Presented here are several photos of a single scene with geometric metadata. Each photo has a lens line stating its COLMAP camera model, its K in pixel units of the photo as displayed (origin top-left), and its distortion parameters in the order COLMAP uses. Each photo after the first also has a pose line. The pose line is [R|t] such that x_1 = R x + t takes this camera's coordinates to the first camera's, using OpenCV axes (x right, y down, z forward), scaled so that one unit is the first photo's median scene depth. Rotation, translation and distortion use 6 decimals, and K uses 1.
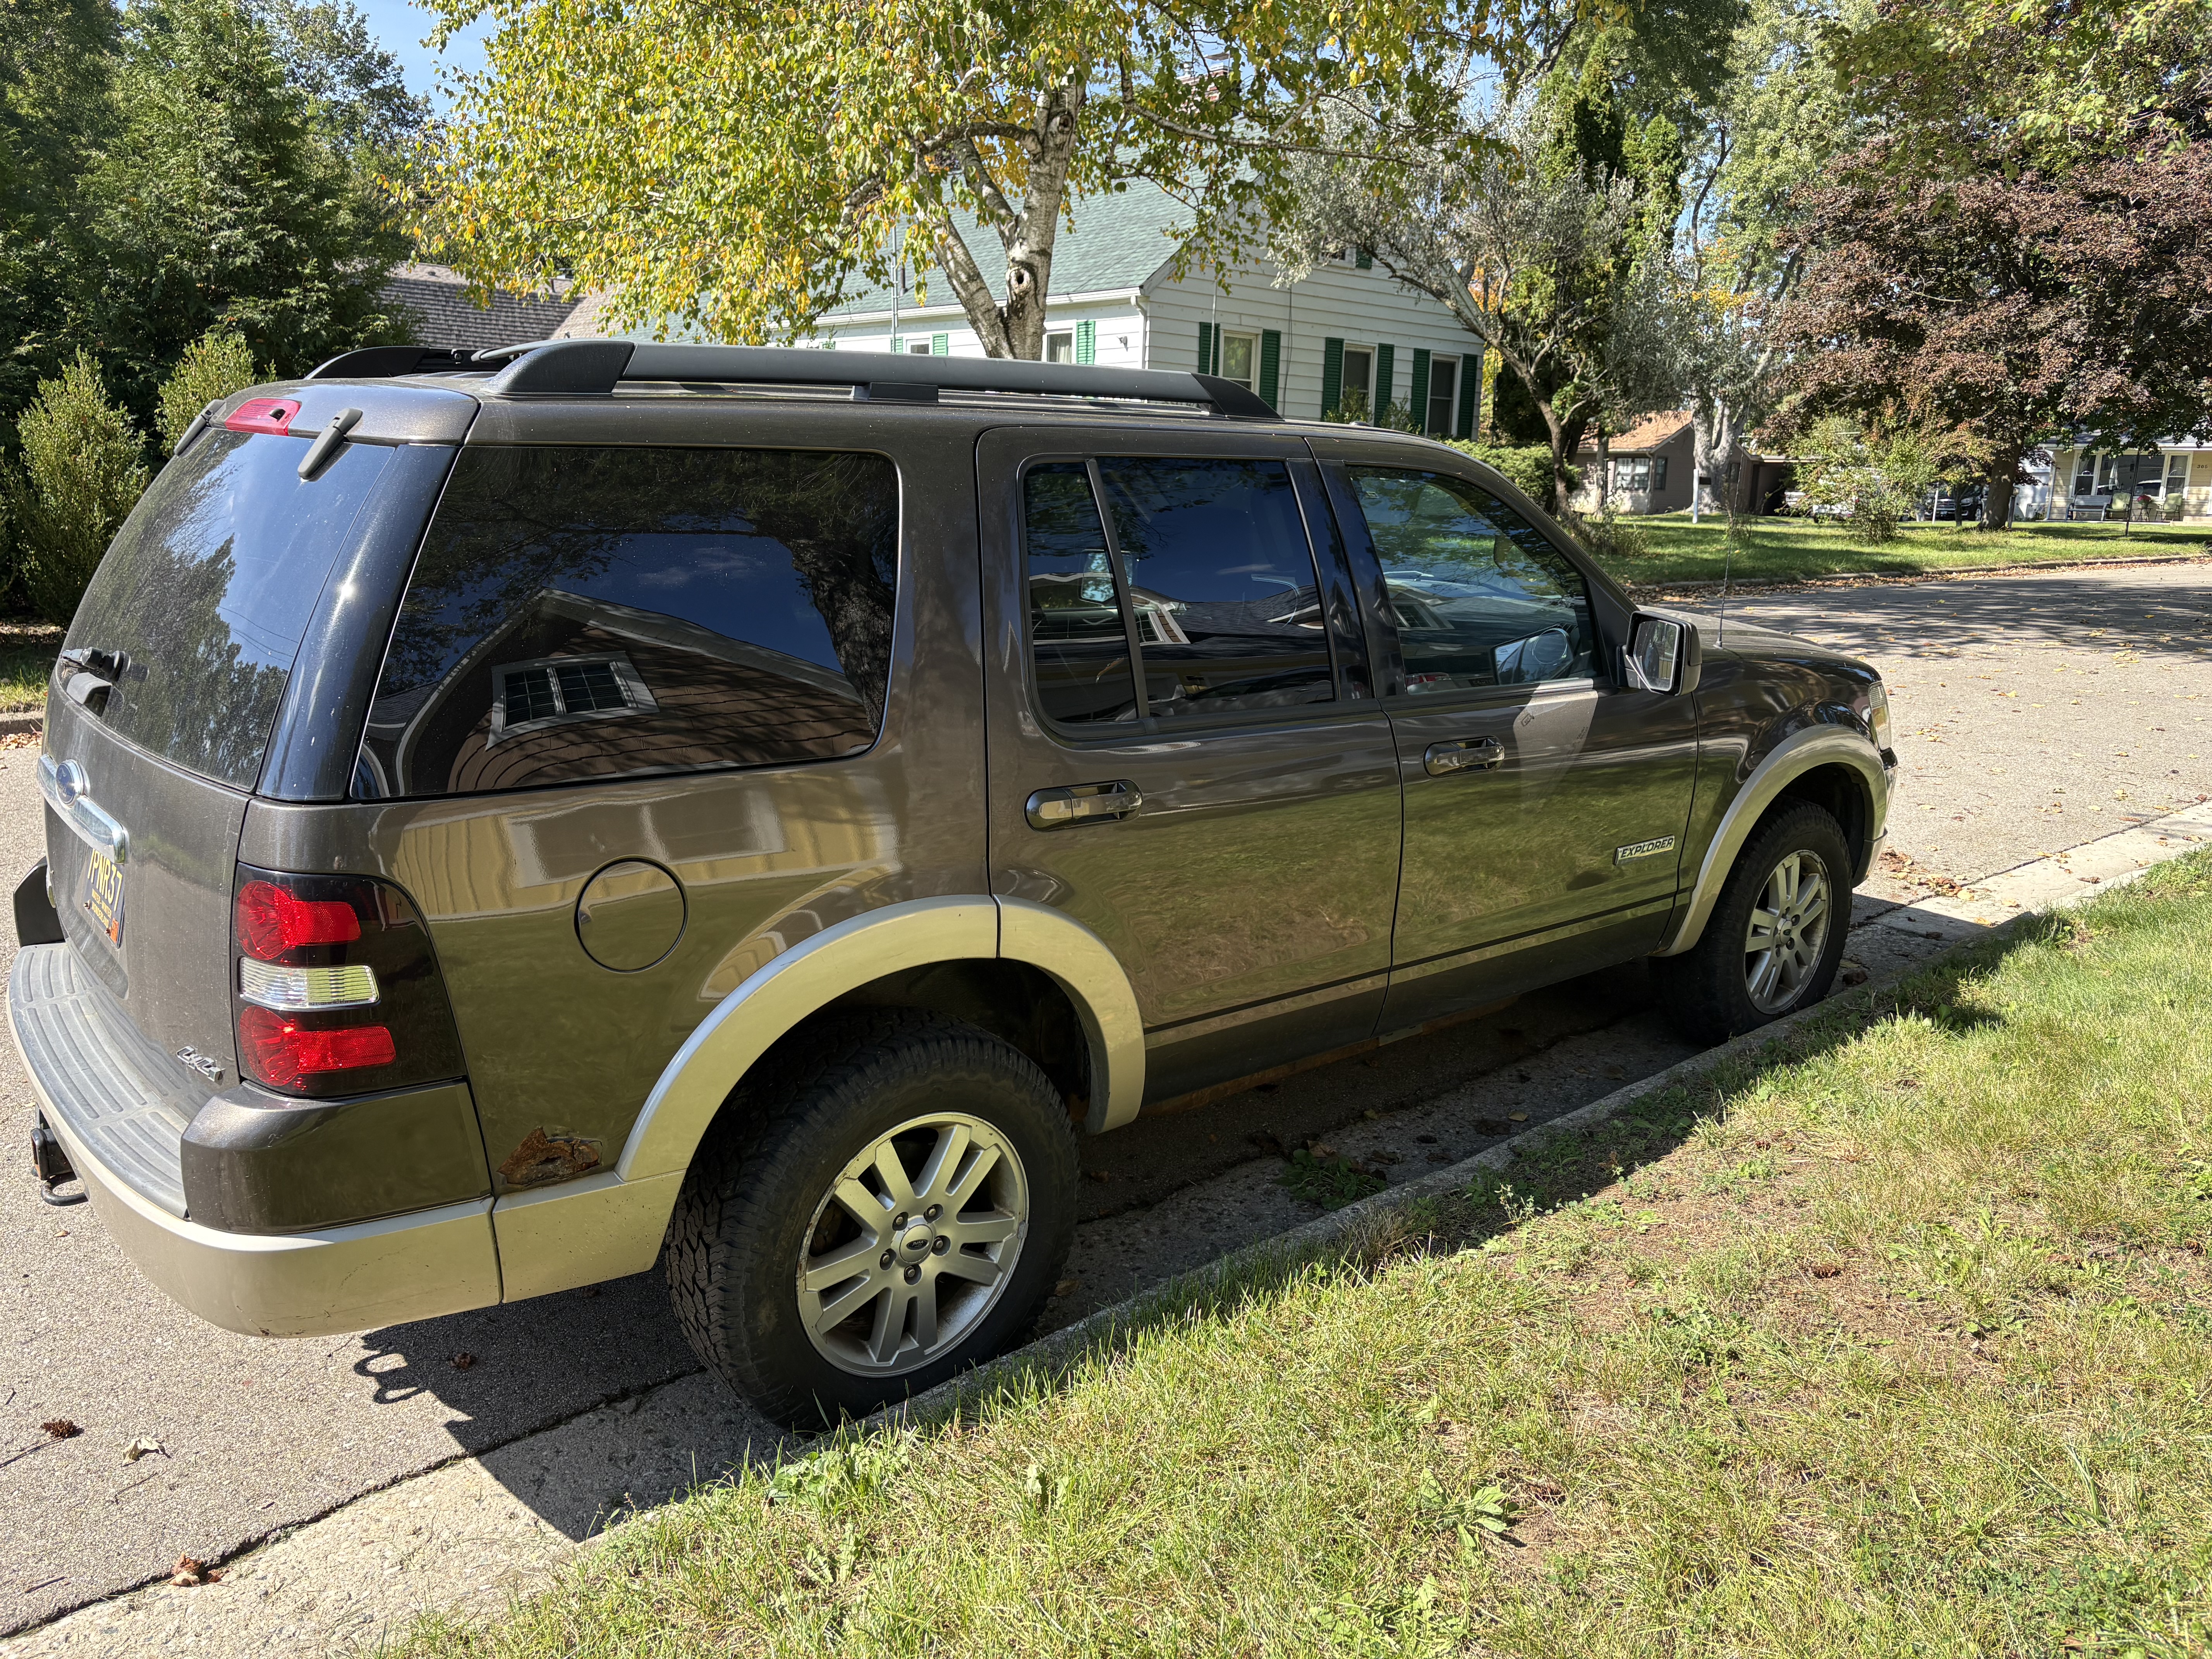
lens RADIAL K [[1675.0, 0, 1106.0], [0, 1675.0, 829.5], [0, 0, 1]] dist [0.003648, 0.004626]
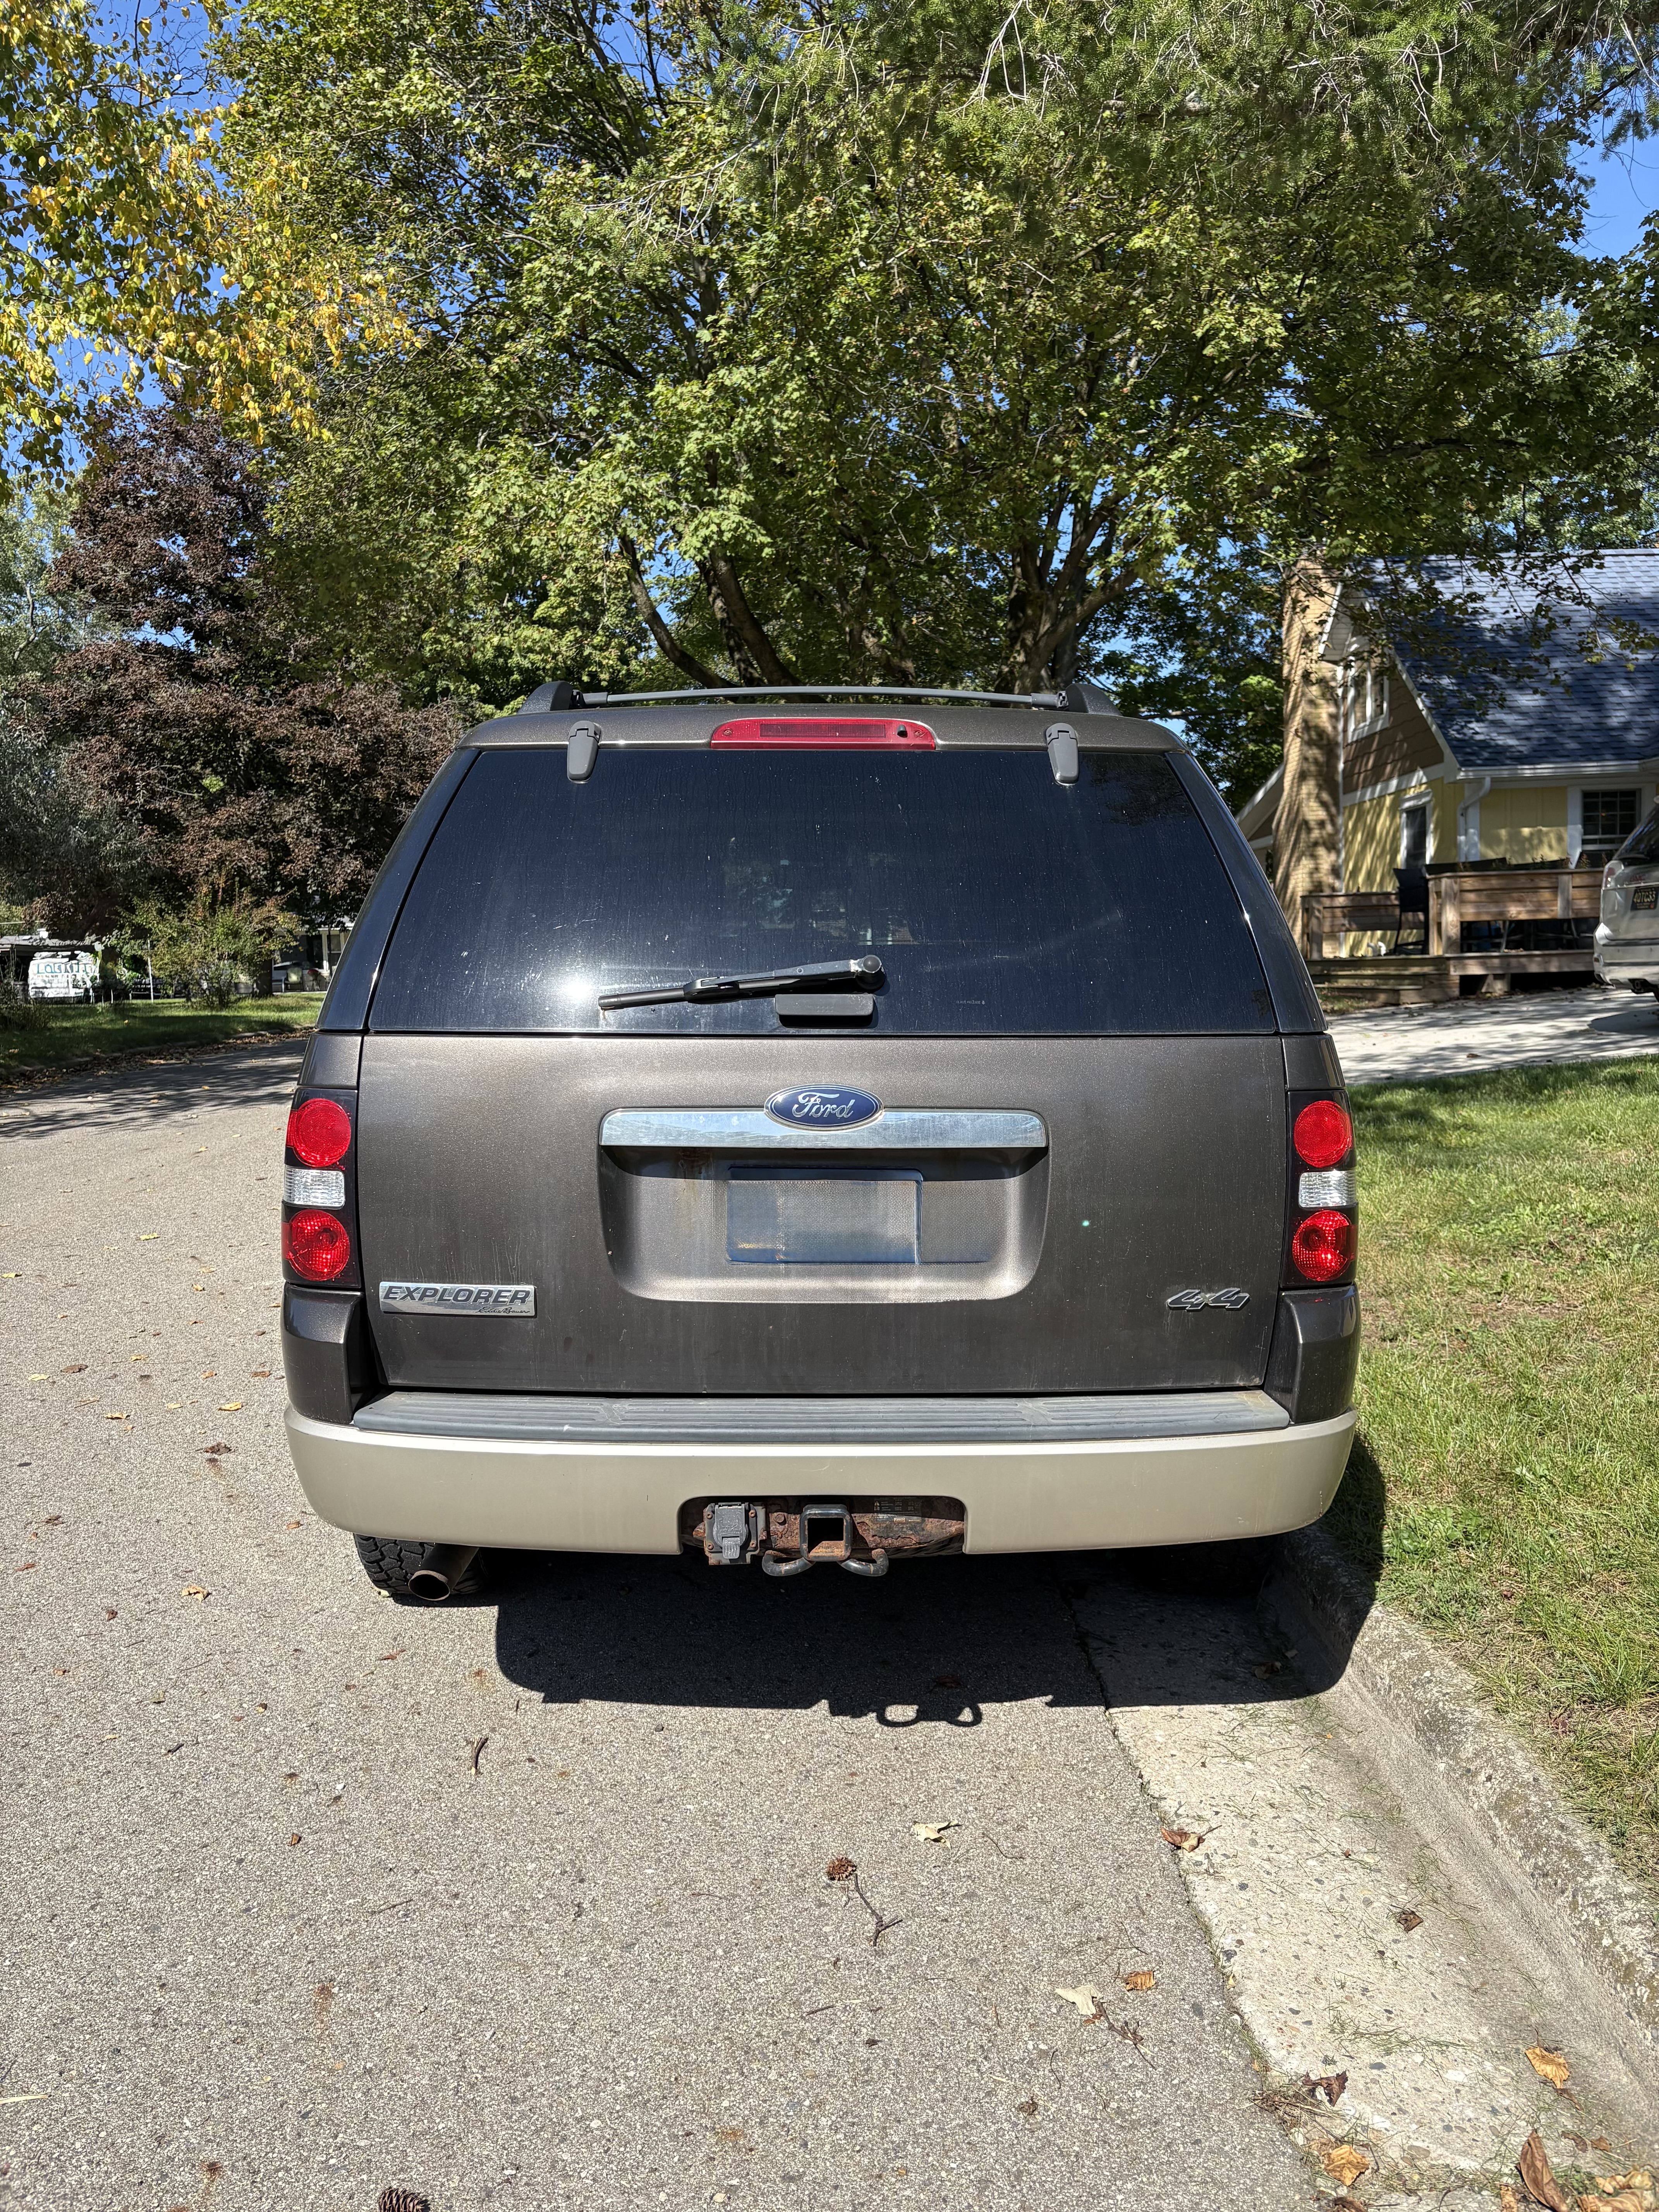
lens RADIAL K [[1675.0, 0, 829.5], [0, 1675.0, 1106.0], [0, 0, 1]] dist [0.003648, 0.004626]
pose [[0.629080, -0.101863, 0.770637, -0.110801], [0.197586, 0.979770, -0.031785, -0.000078], [-0.751809, 0.172263, 0.636481, 0.034179]]
